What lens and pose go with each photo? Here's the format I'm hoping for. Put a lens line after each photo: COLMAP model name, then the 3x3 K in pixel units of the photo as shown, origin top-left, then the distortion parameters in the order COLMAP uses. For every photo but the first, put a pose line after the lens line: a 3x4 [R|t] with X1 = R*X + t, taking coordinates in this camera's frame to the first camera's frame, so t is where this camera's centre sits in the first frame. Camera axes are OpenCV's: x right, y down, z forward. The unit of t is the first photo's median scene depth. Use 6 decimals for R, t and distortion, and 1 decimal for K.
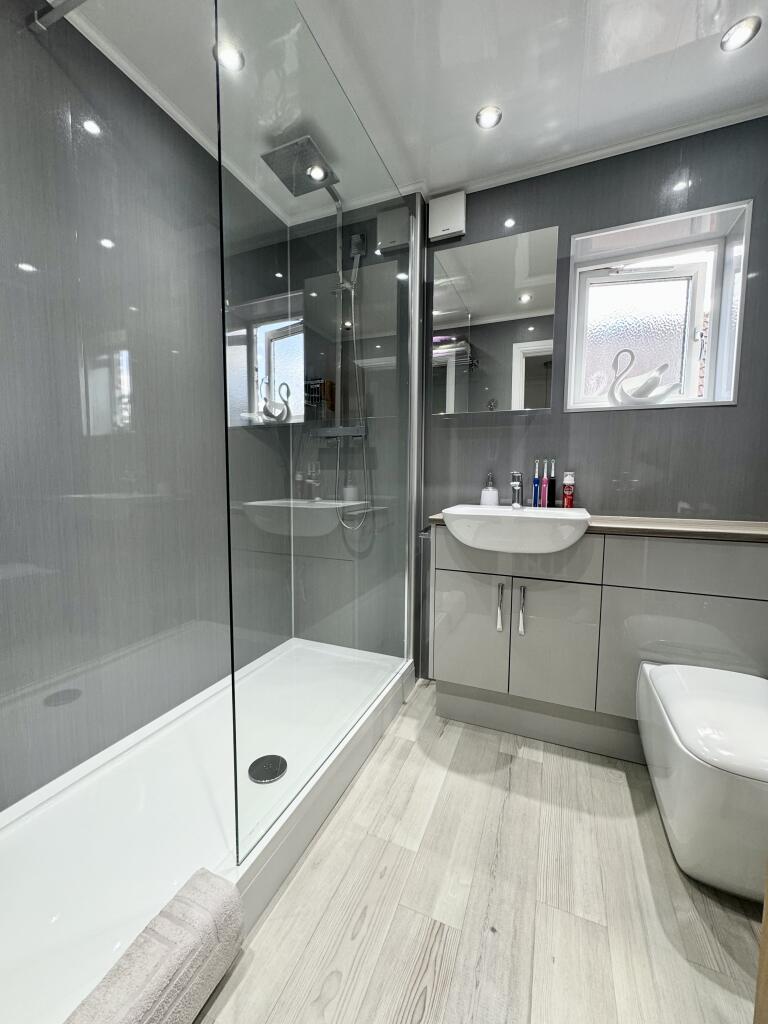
lens RADIAL K [[409.0, 0, 384.0], [0, 409.0, 512.1], [0, 0, 1]] dist [-0.007609, 0.000503]
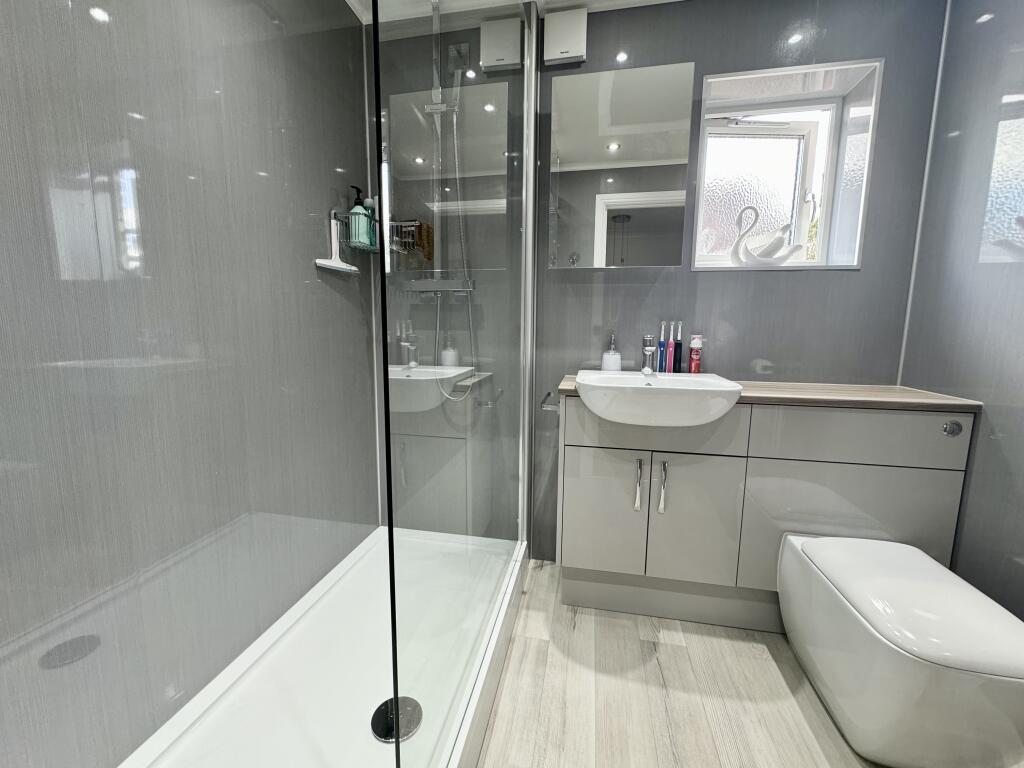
lens RADIAL K [[409.0, 0, 511.9], [0, 409.0, 382.2], [0, 0, 1]] dist [-0.007609, 0.000503]
pose [[0.979391, -0.024264, 0.200512, -0.154980], [0.015251, 0.998808, 0.046376, -0.039253], [-0.201398, -0.042362, 0.978593, 0.157023]]
